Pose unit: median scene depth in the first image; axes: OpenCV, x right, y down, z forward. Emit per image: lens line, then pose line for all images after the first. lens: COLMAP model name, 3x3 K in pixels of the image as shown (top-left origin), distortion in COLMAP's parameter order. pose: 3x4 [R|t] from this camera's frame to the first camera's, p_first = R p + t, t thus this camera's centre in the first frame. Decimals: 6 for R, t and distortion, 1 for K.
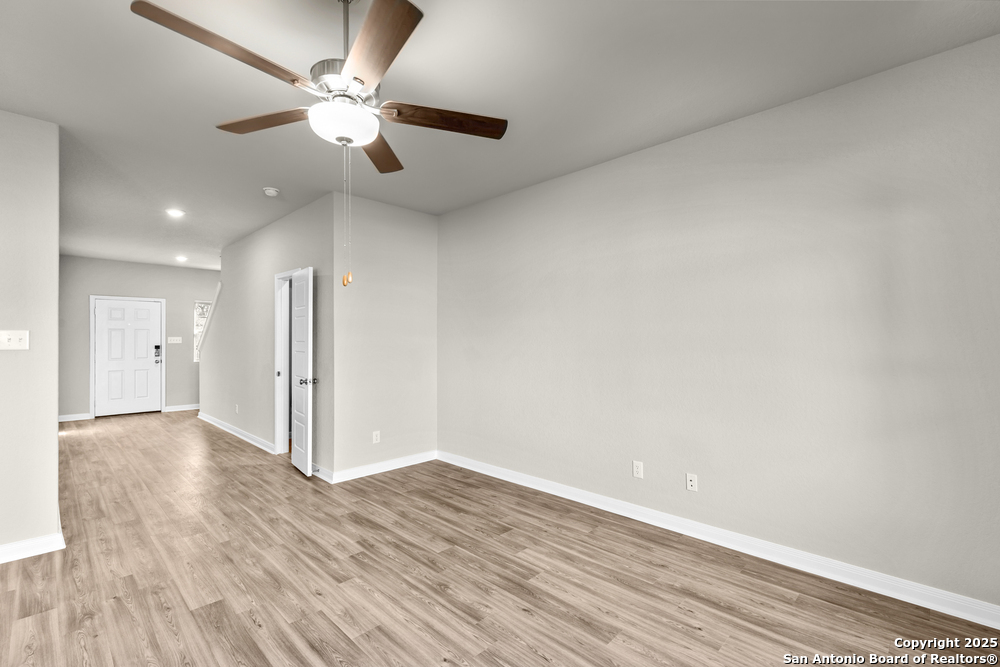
lens RADIAL K [[451.5, 0, 503.1], [0, 451.5, 332.2], [0, 0, 1]] dist [0.005933, 0.000466]
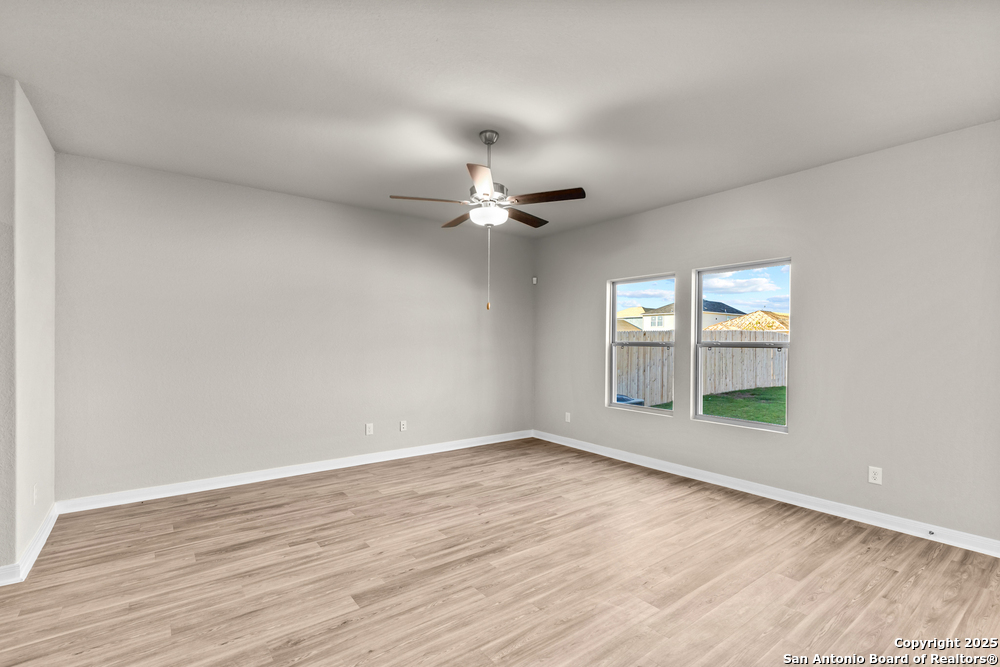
lens RADIAL K [[451.5, 0, 503.6], [0, 451.5, 338.5], [0, 0, 1]] dist [0.005933, 0.000466]
pose [[0.142637, 0.010068, 0.989724, -1.223416], [-0.021600, 0.999742, -0.007057, 0.011097], [-0.989539, -0.020371, 0.142818, 0.411607]]
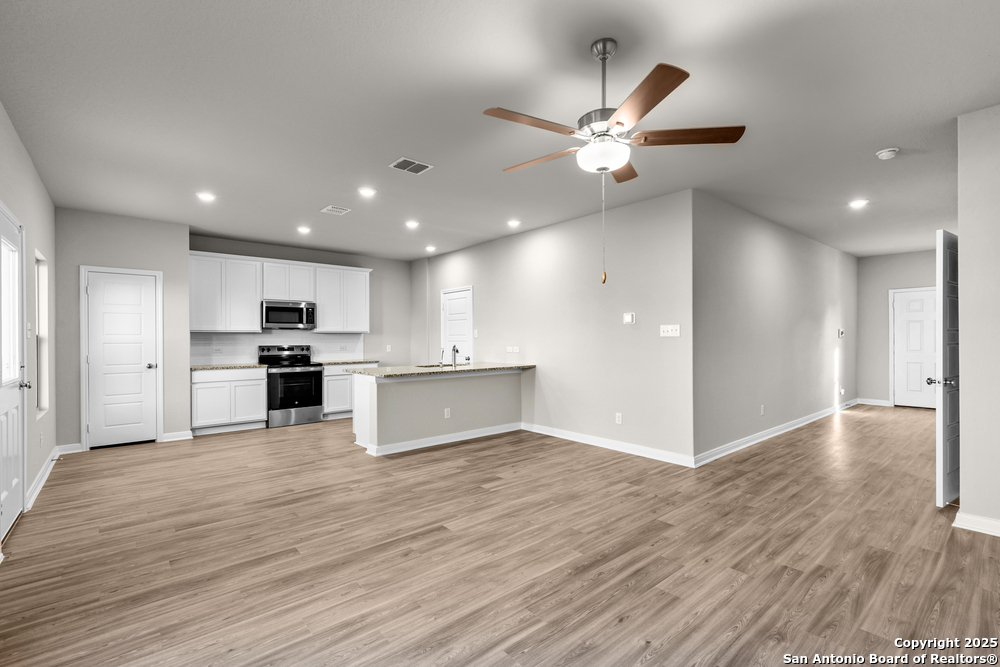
lens RADIAL K [[451.5, 0, 505.1], [0, 451.5, 338.3], [0, 0, 1]] dist [0.005933, 0.000466]
pose [[-0.088596, 0.005444, -0.996053, 0.565331], [0.020877, 0.999776, 0.003607, 0.024539], [0.995849, -0.020475, -0.088690, 0.495367]]
